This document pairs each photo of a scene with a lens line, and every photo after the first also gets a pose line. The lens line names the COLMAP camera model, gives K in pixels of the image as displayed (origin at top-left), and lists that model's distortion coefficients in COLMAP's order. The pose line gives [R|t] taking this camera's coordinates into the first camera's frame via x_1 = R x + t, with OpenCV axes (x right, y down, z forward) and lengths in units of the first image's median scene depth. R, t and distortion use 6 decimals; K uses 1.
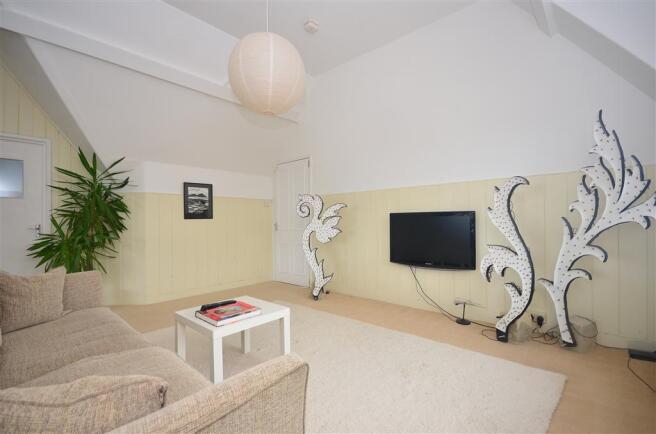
lens RADIAL K [[306.6, 0, 329.5], [0, 306.6, 221.4], [0, 0, 1]] dist [0.001881, -0.000163]
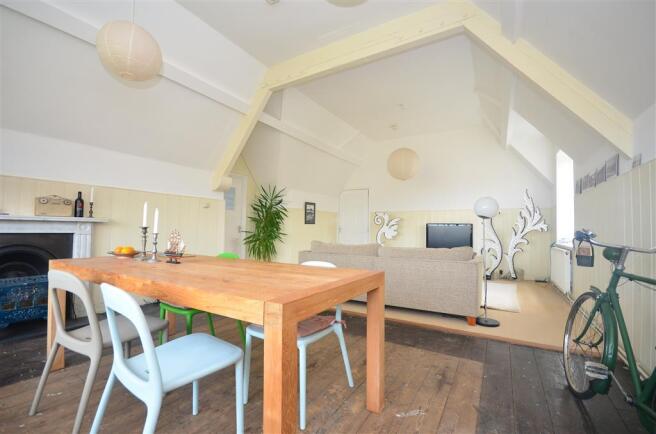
lens RADIAL K [[298.9, 0, 325.5], [0, 298.9, 217.3], [0, 0, 1]] dist [0.000388, 0.000066]
pose [[0.979605, 0.026713, 0.199148, -1.110079], [-0.020003, 0.999165, -0.035630, 0.019229], [-0.199934, 0.030920, 0.979321, -0.987956]]
